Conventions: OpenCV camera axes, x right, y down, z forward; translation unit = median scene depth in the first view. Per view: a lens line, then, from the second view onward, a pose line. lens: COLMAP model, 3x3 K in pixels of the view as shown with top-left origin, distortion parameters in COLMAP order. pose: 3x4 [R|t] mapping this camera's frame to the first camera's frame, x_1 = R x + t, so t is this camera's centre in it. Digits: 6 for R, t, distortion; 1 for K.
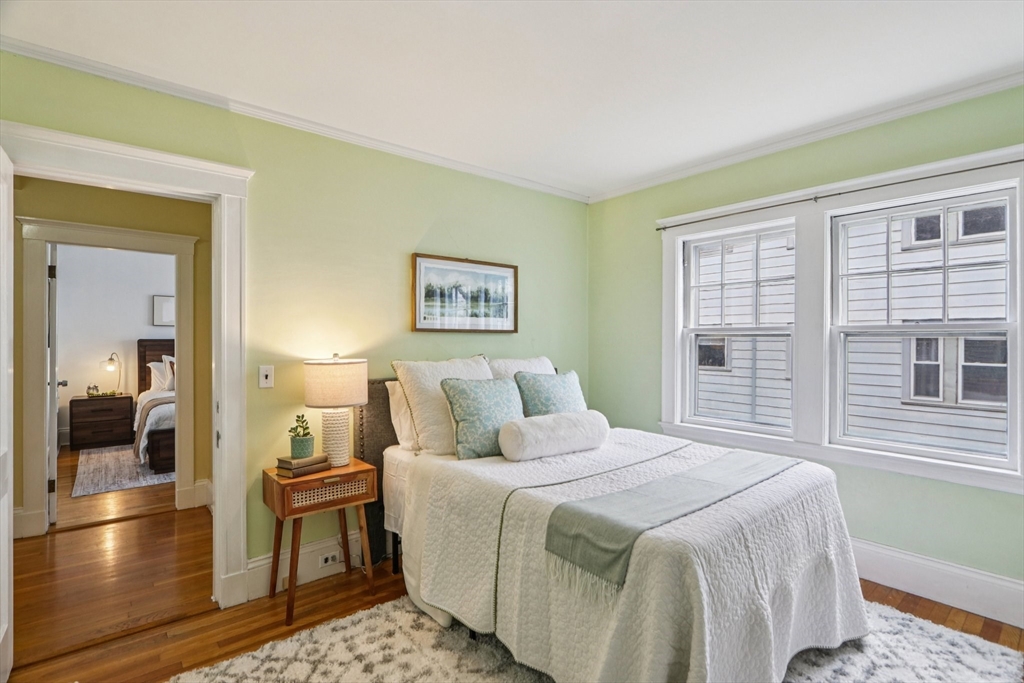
lens RADIAL K [[513.0, 0, 515.3], [0, 513.0, 357.2], [0, 0, 1]] dist [0.001064, 0.000254]
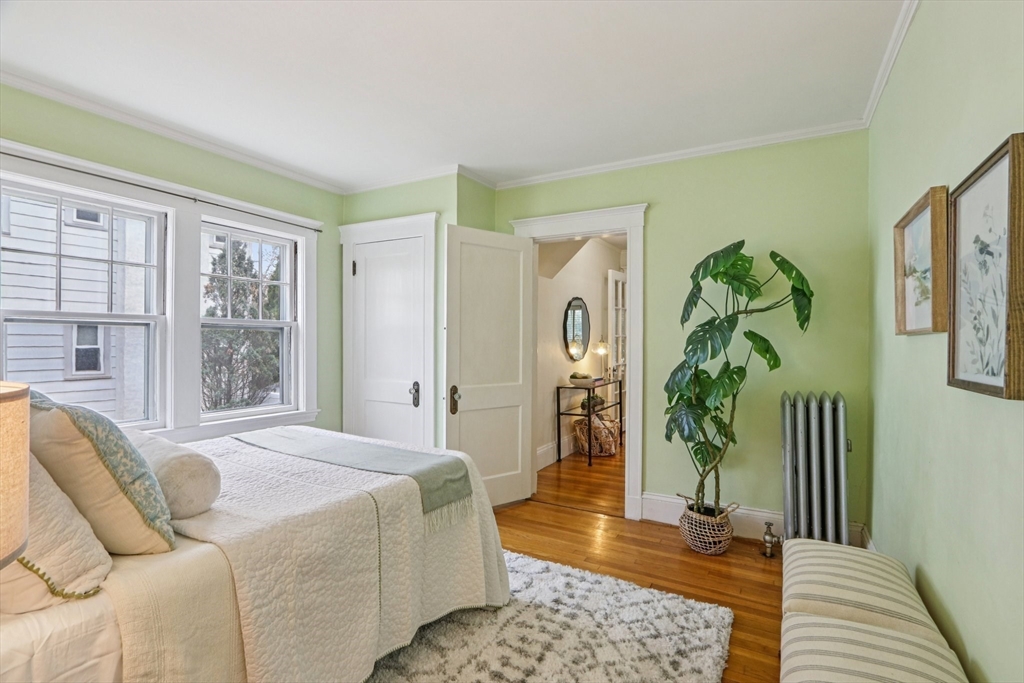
lens RADIAL K [[480.1, 0, 483.3], [0, 480.1, 343.5], [0, 0, 1]] dist [-0.000185, 0.000049]
pose [[-0.316891, -0.020983, 0.948230, -3.449818], [0.015352, 0.999511, 0.027248, -0.086966], [-0.948338, 0.023192, -0.316414, 4.280626]]
